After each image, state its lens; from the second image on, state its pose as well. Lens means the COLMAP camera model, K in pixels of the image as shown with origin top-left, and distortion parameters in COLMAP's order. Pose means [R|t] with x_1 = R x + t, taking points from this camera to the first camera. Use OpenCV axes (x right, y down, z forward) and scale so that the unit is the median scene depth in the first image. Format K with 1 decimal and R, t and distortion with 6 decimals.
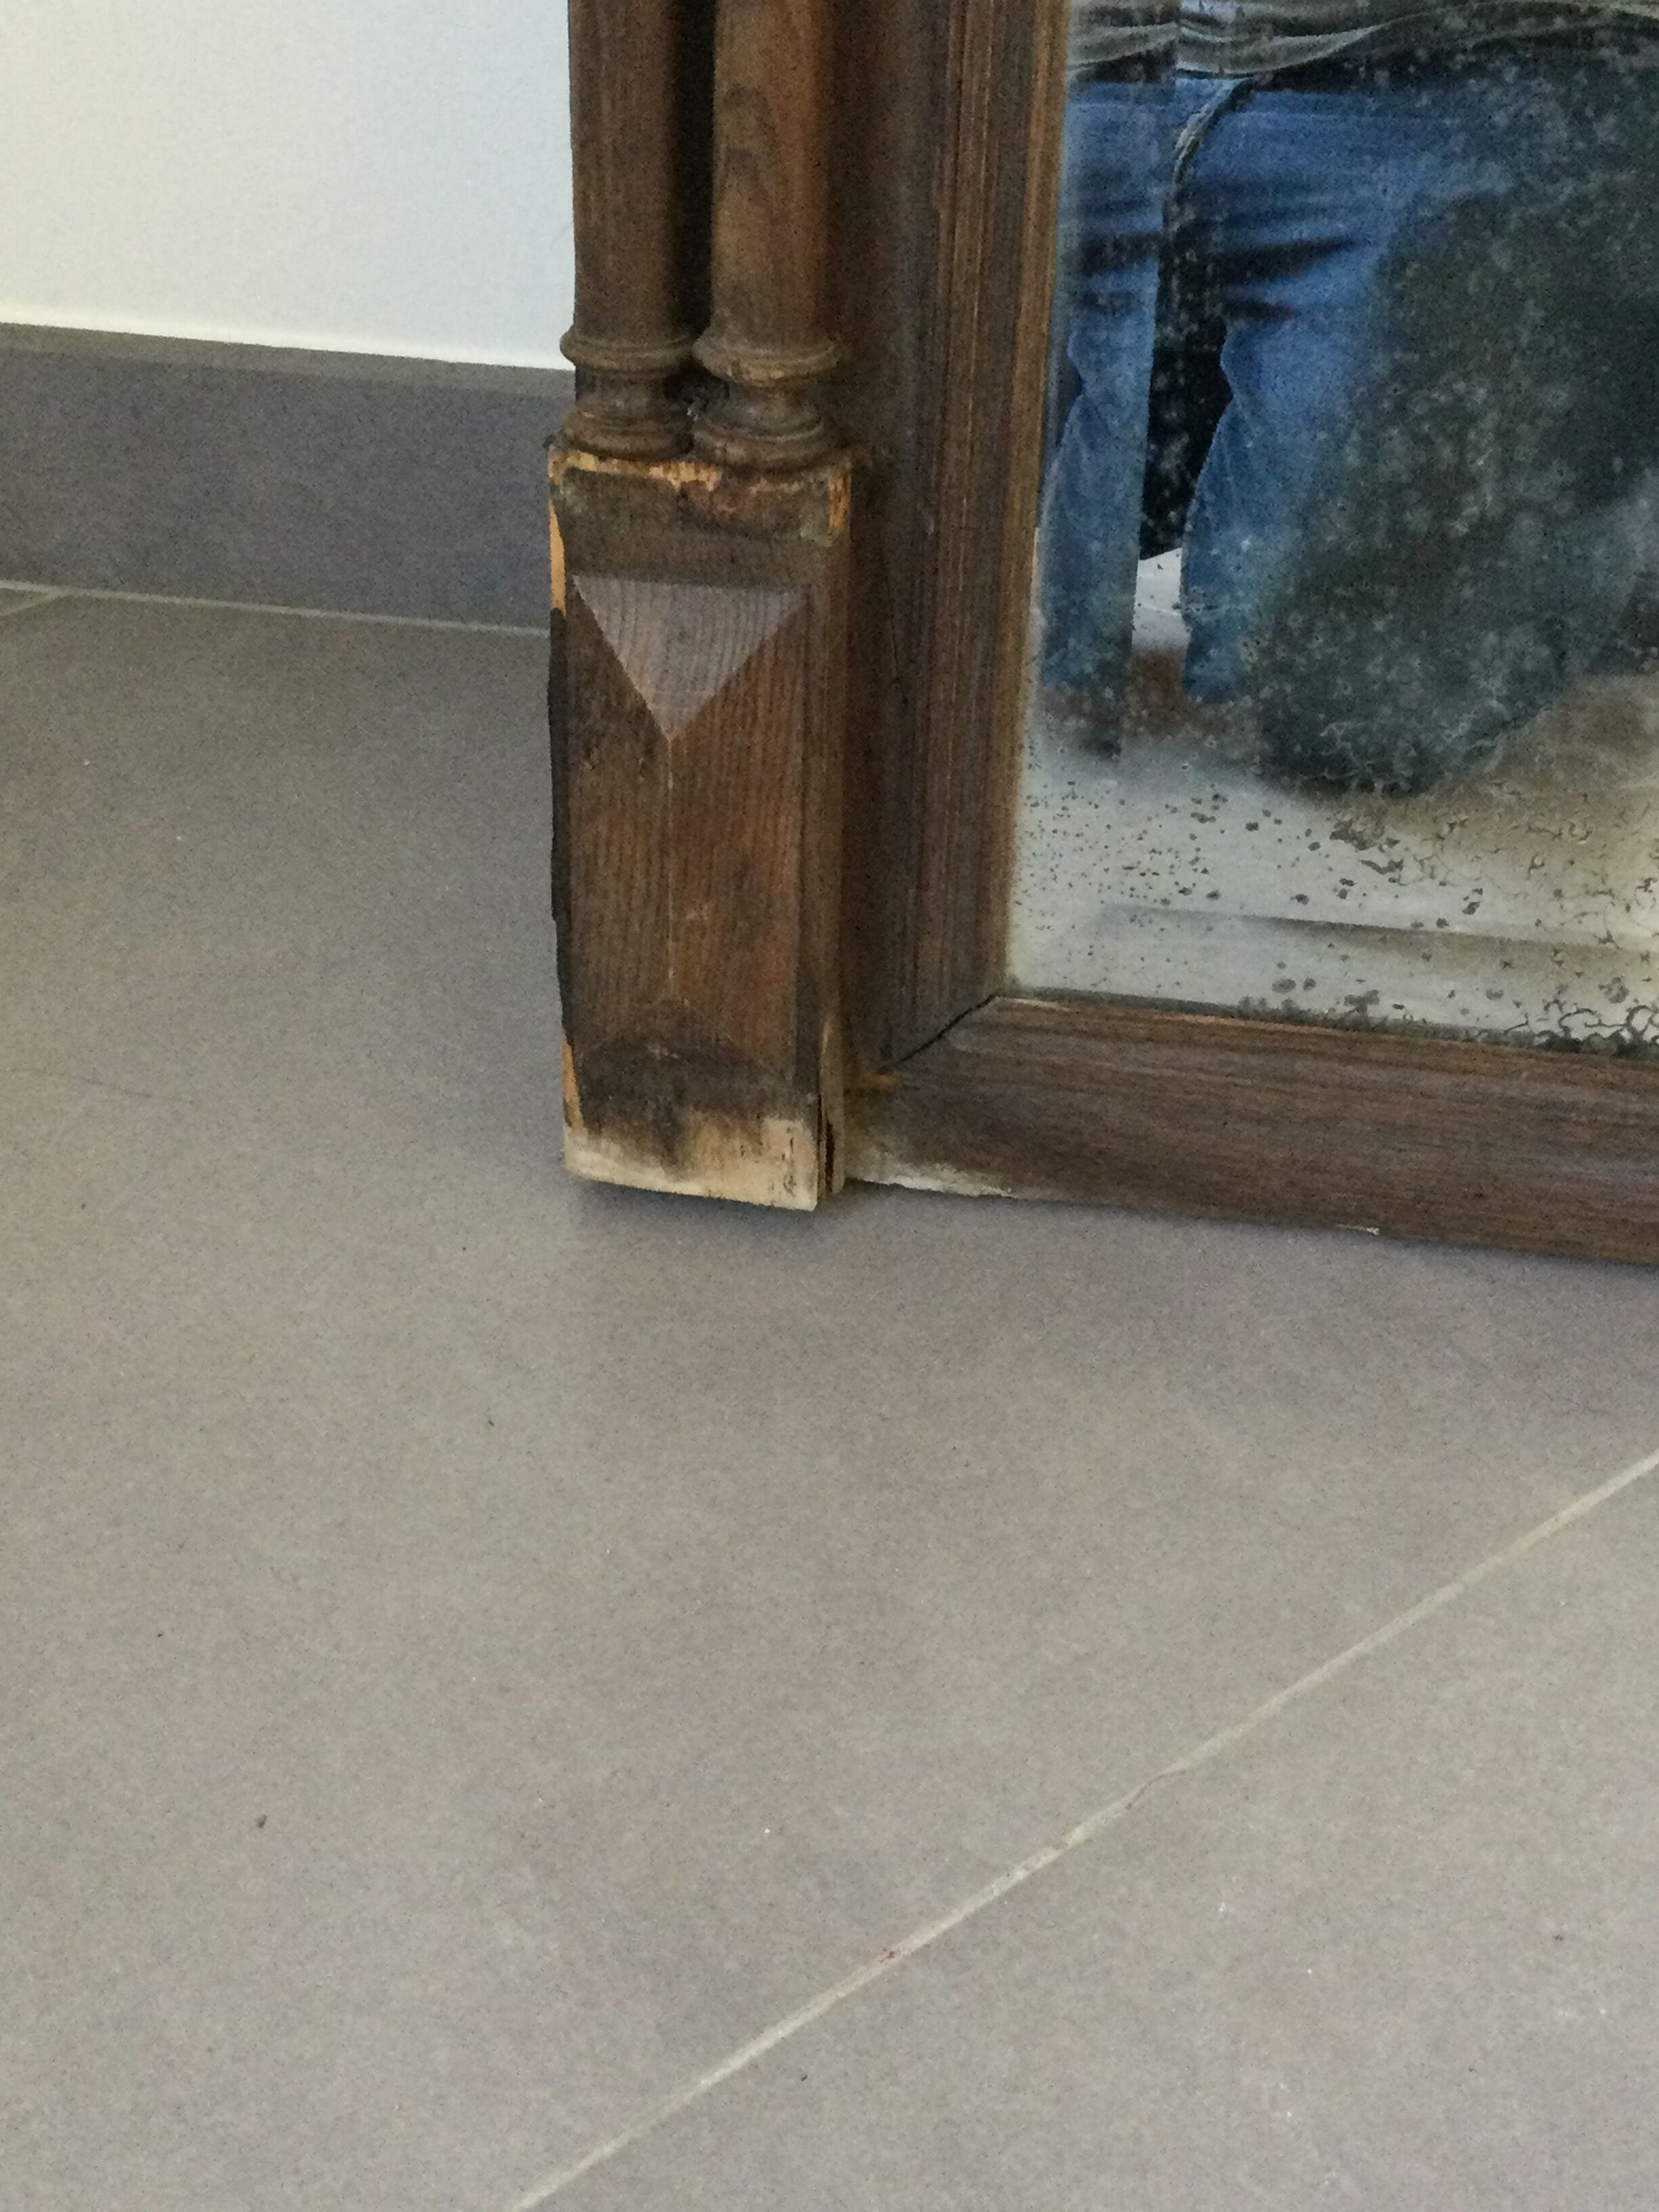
lens RADIAL K [[3091.0, 0, 841.3], [0, 3091.0, 1094.5], [0, 0, 1]] dist [0.122424, 0.000000]
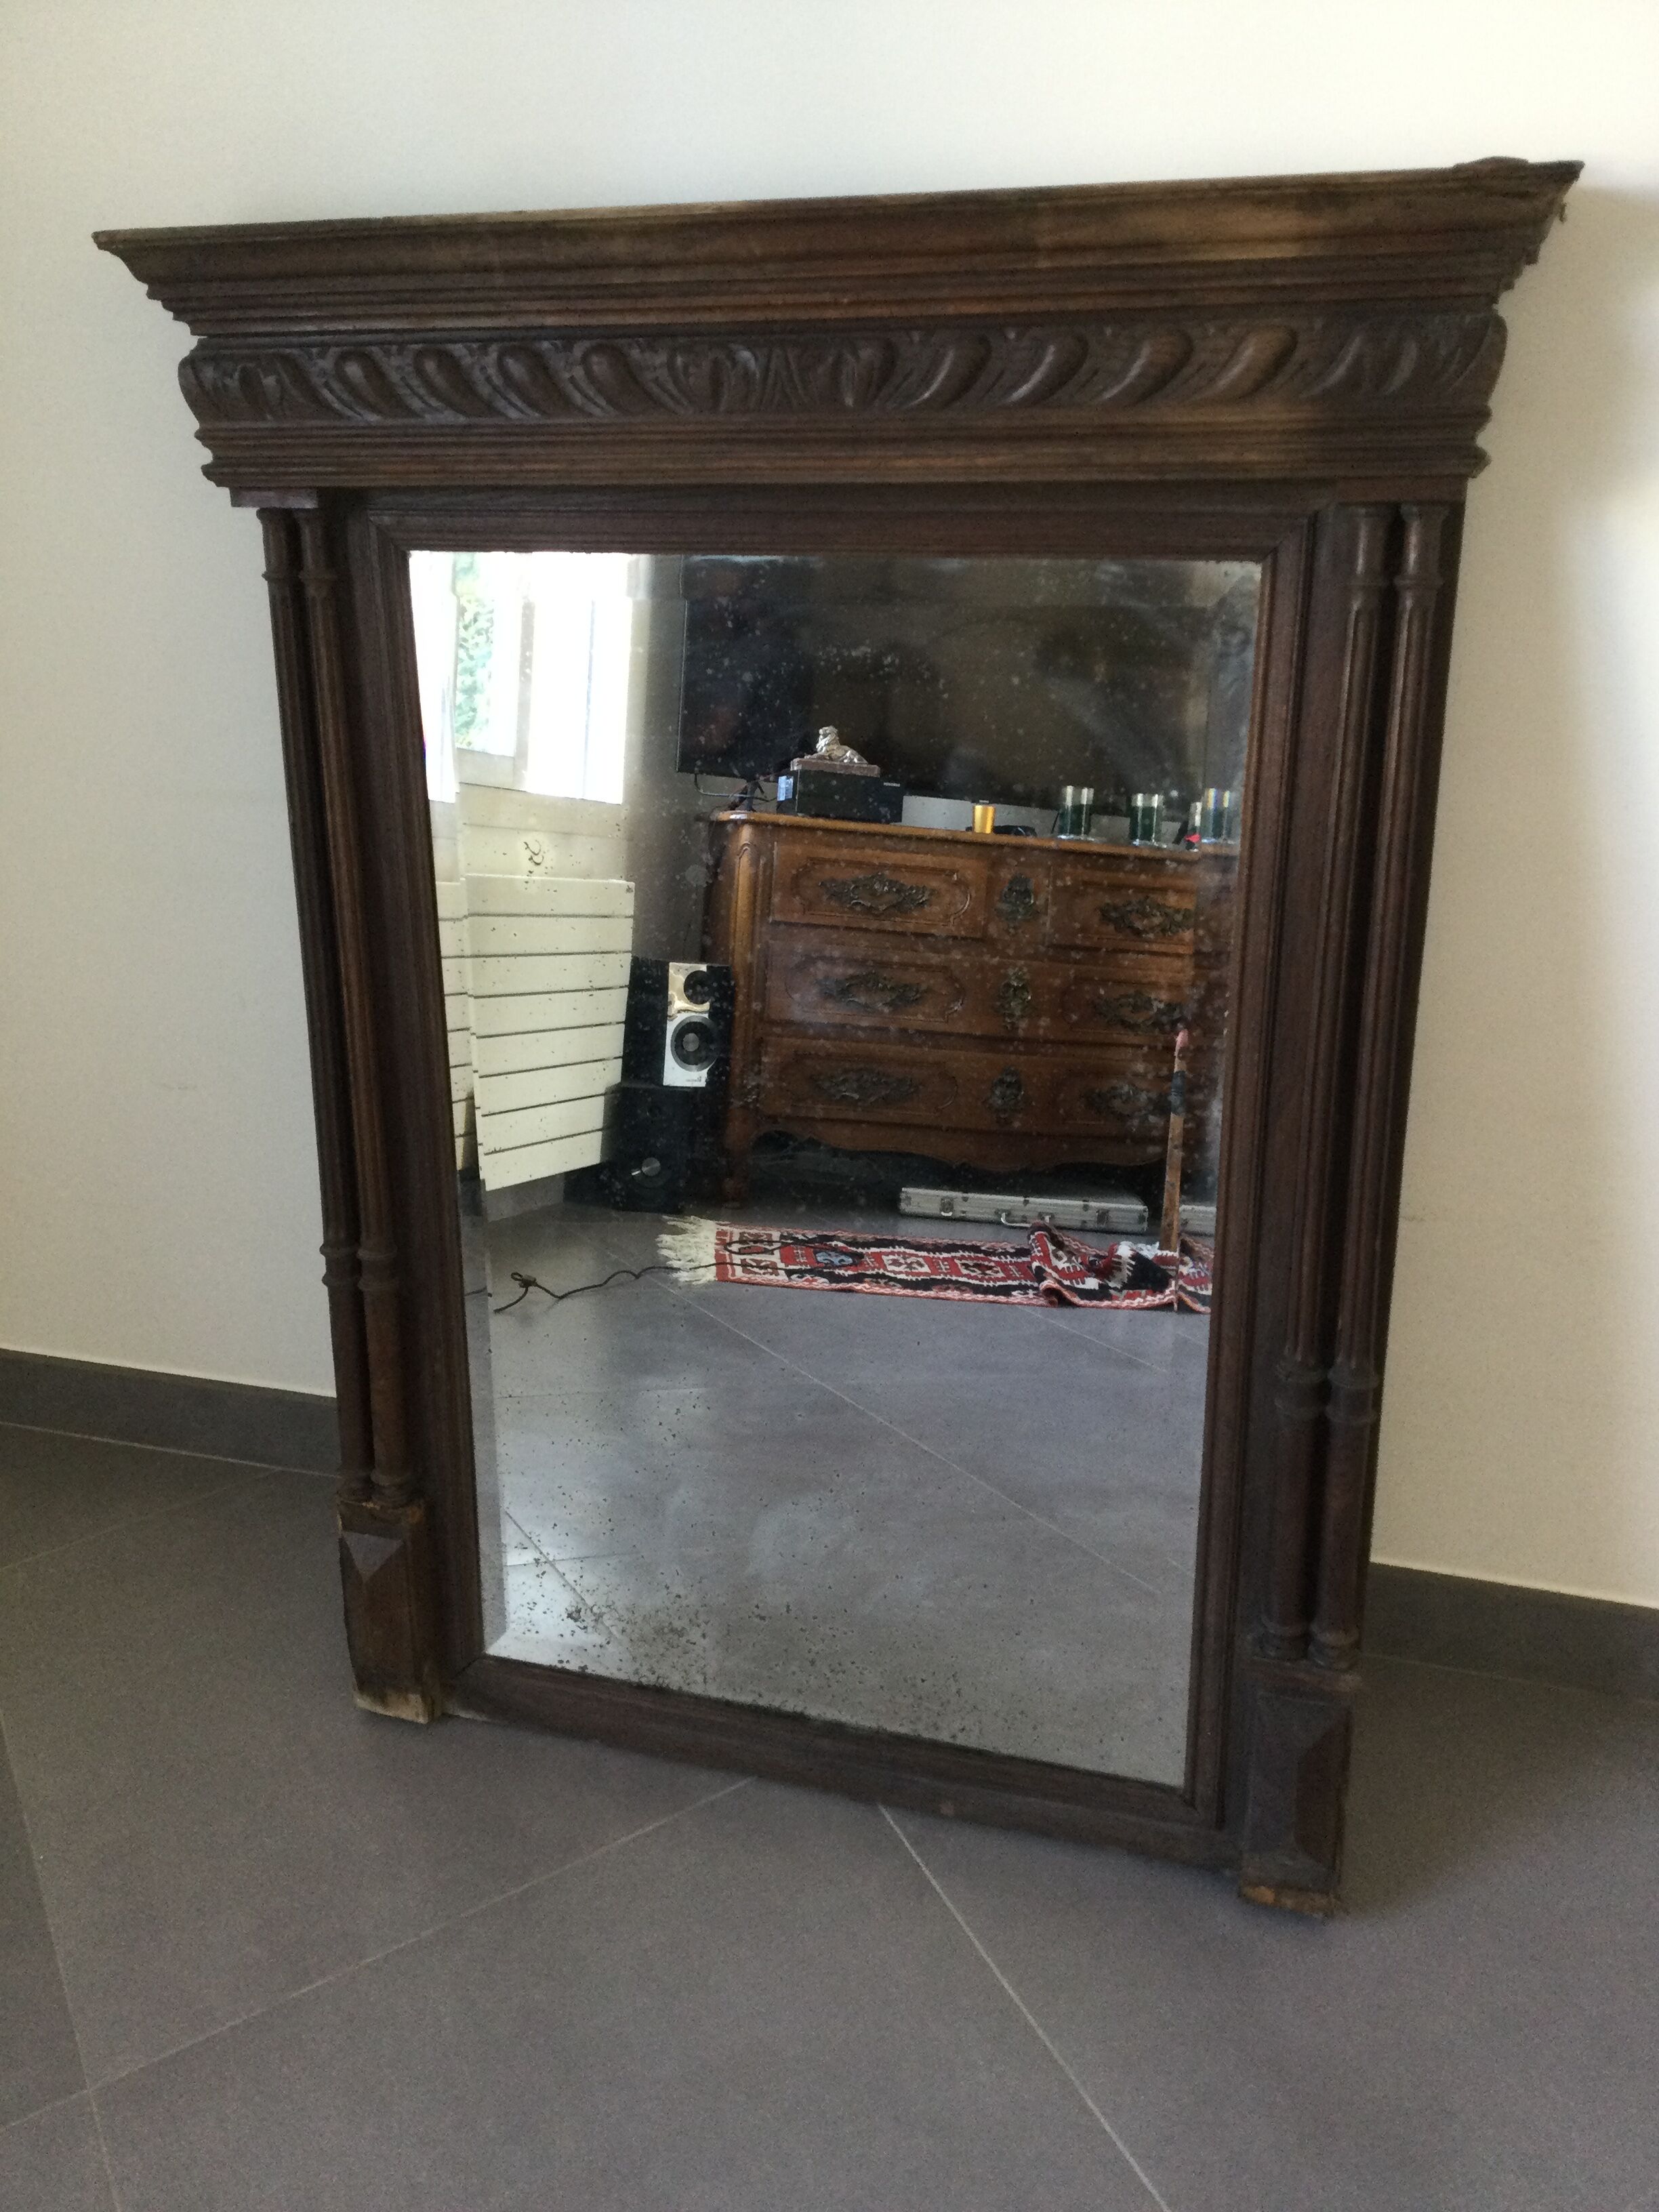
lens RADIAL K [[1964.8, 0, 823.8], [0, 1964.8, 1115.3], [0, 0, 1]] dist [0.112451, -0.158978]
pose [[0.987811, 0.021708, -0.154139, 0.757523], [-0.052528, 0.978631, -0.198804, -0.206047], [0.146529, 0.204477, 0.967842, -1.123610]]
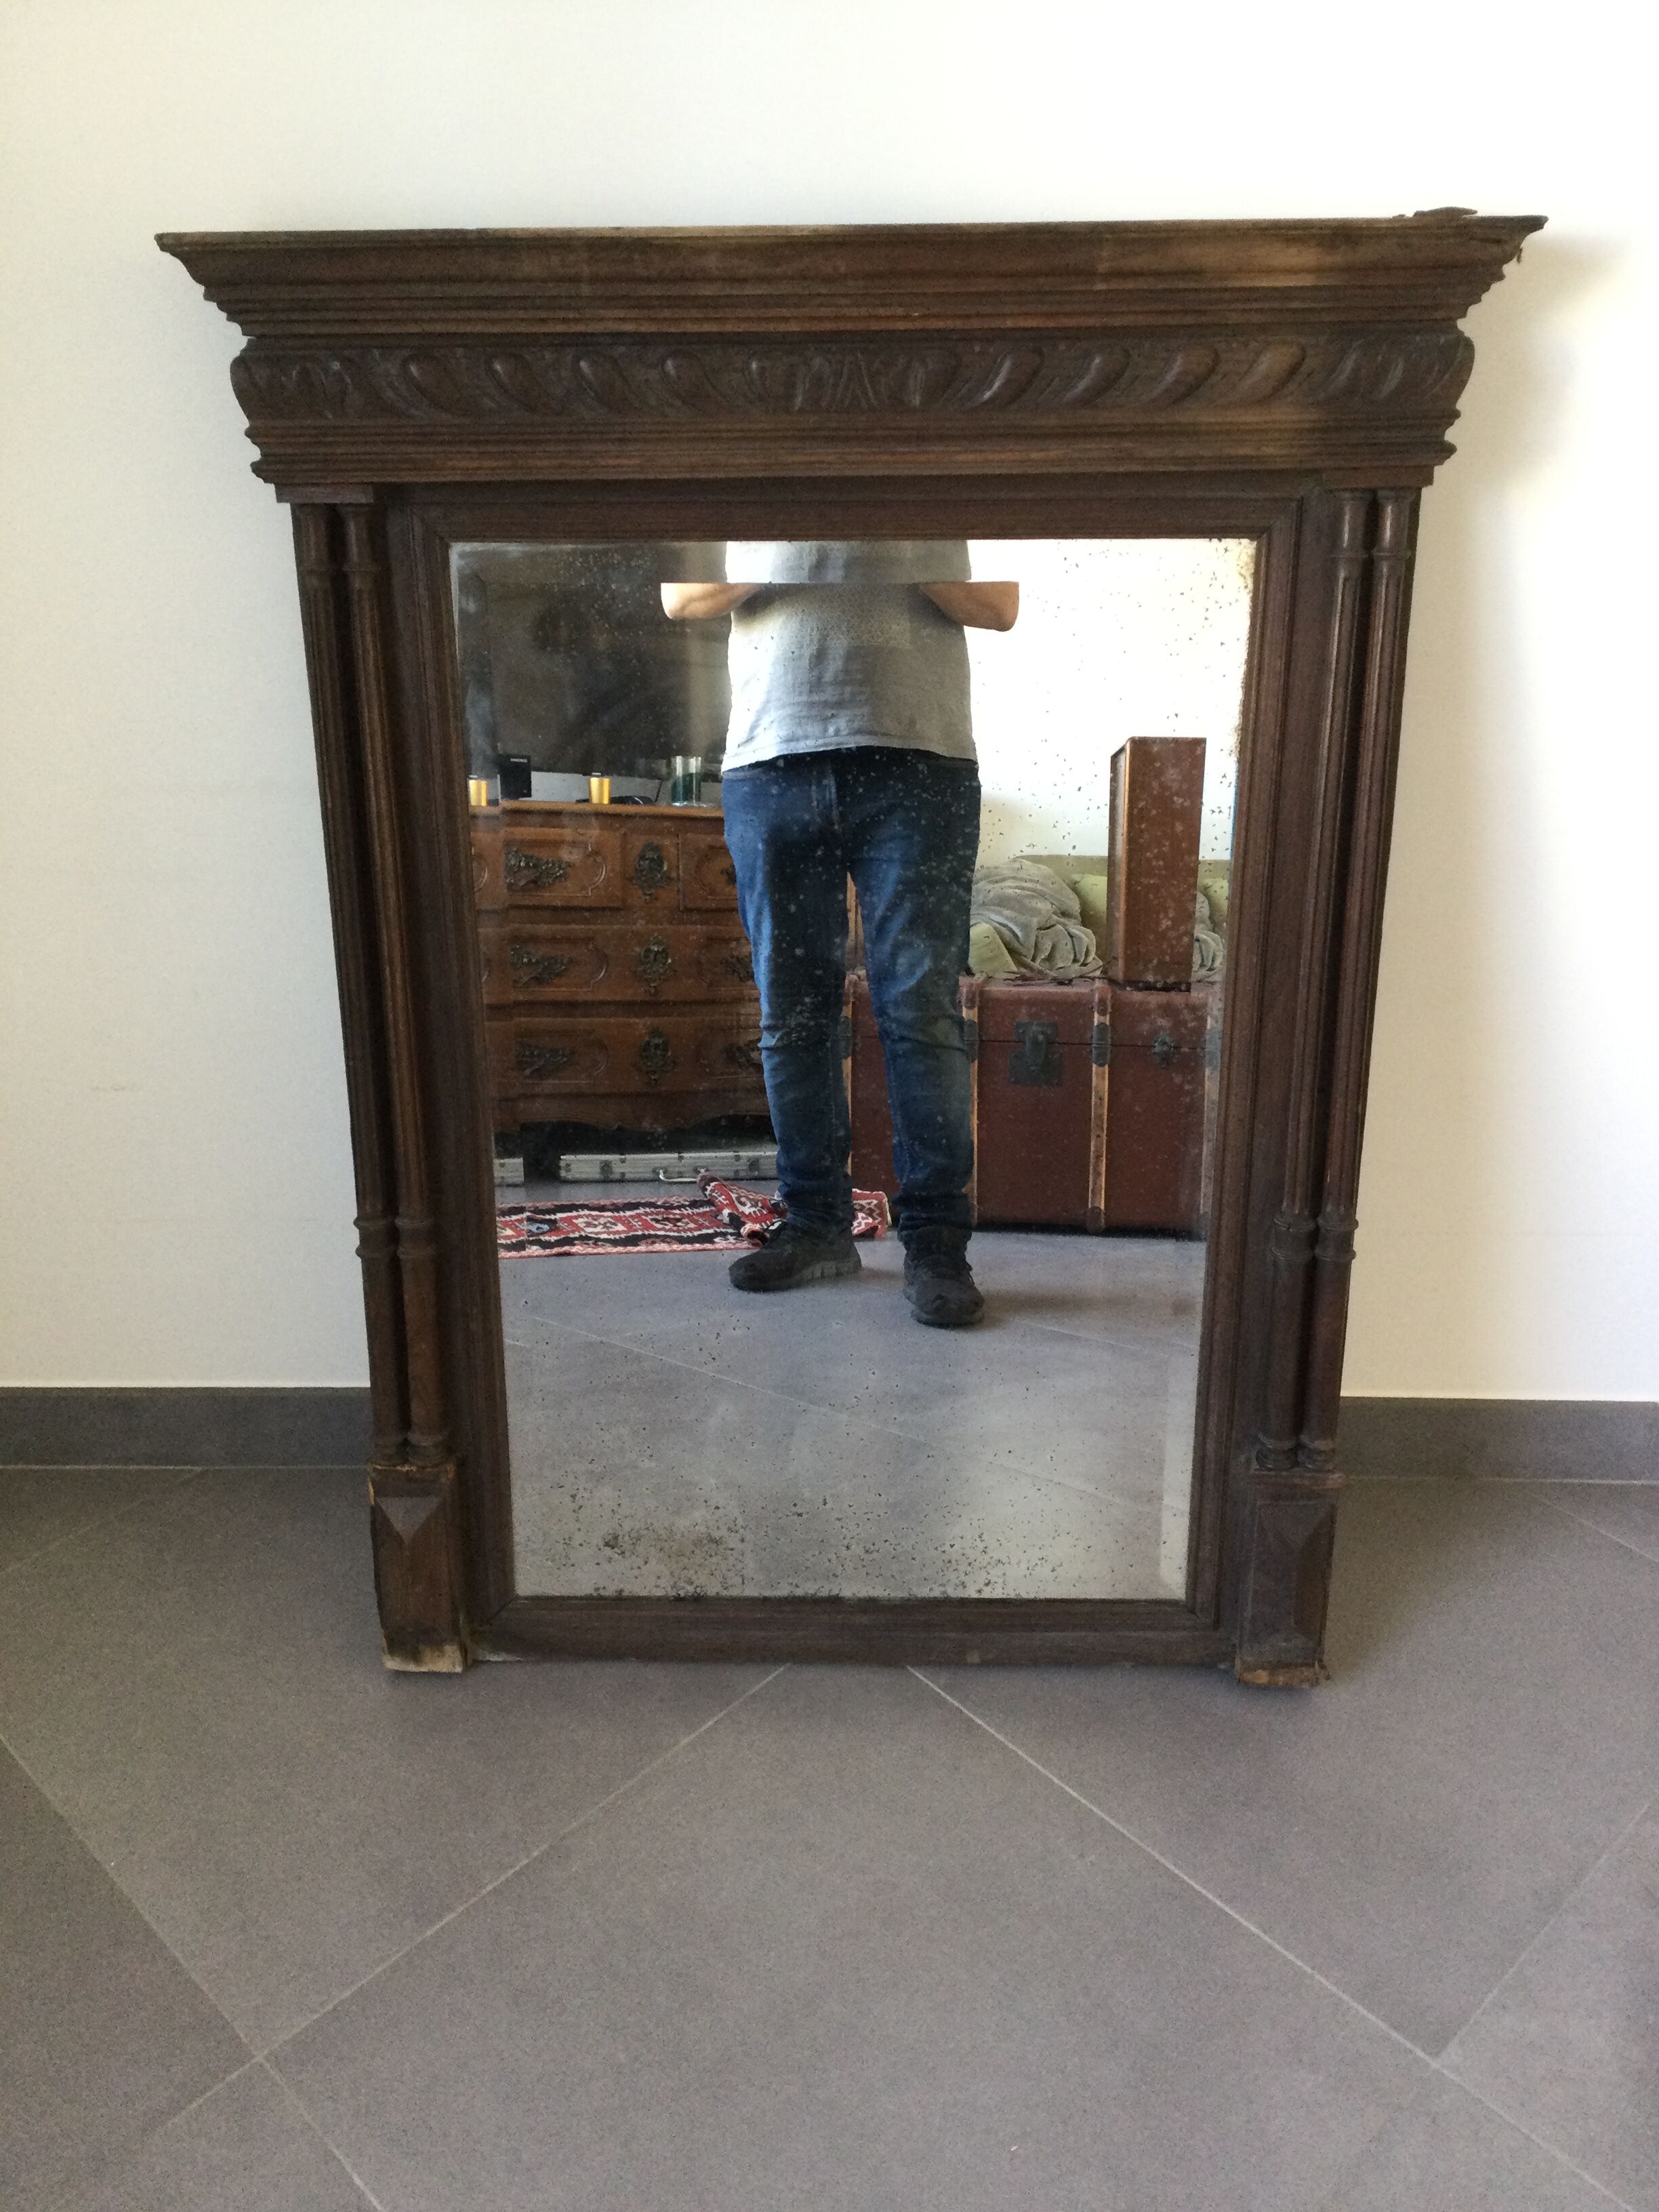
lens RADIAL K [[1964.8, 0, 817.8], [0, 1964.8, 1105.3], [0, 0, 1]] dist [0.112451, -0.158978]
pose [[0.990375, -0.071898, 0.118274, 0.173849], [0.093279, 0.978007, -0.186549, -0.133907], [-0.102260, 0.195786, 0.975300, -1.318189]]
